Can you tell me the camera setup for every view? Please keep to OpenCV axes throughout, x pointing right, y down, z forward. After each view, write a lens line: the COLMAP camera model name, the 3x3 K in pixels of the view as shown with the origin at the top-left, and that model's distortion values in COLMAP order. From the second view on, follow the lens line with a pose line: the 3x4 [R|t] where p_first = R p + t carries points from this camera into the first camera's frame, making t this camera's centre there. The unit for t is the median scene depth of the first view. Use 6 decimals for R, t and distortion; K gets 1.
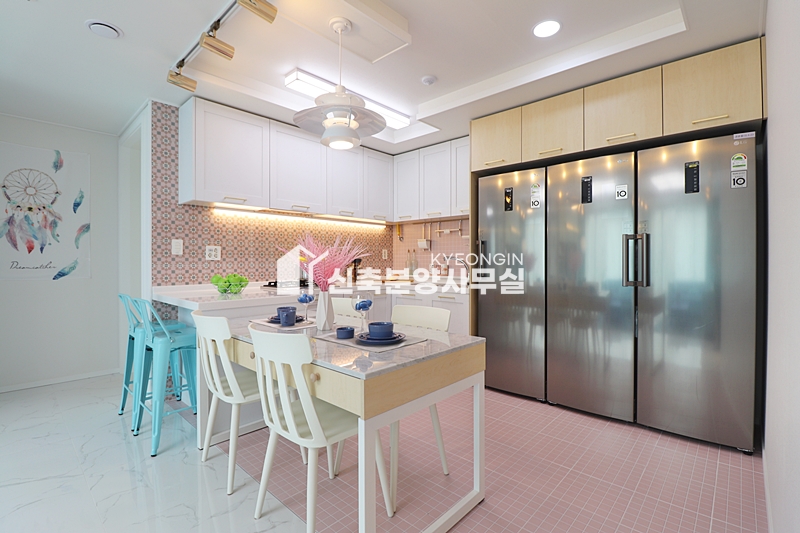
lens RADIAL K [[372.3, 0, 416.2], [0, 372.3, 266.8], [0, 0, 1]] dist [0.098334, -0.061751]
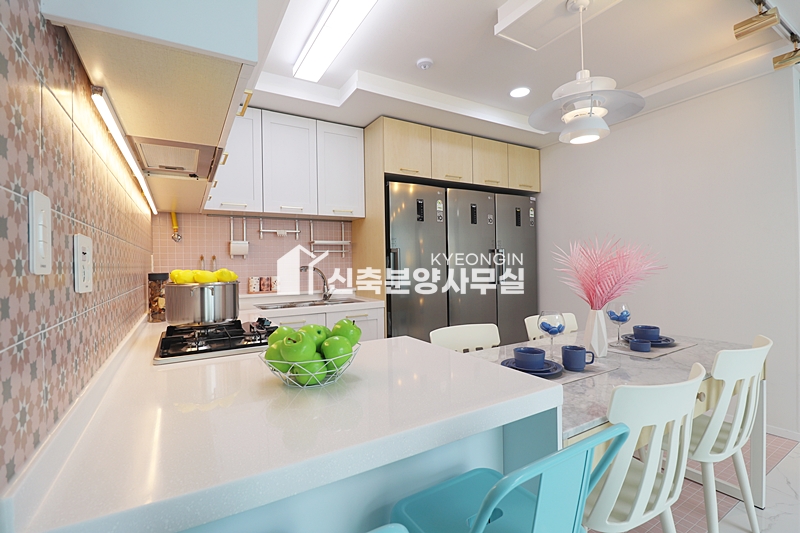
lens RADIAL K [[372.3, 0, 416.2], [0, 372.3, 266.8], [0, 0, 1]] dist [0.098334, -0.061751]
pose [[0.291073, -0.011872, 0.956627, -0.712195], [0.035688, 0.999362, 0.001544, -0.025518], [-0.956035, 0.033691, 0.291311, 0.694854]]
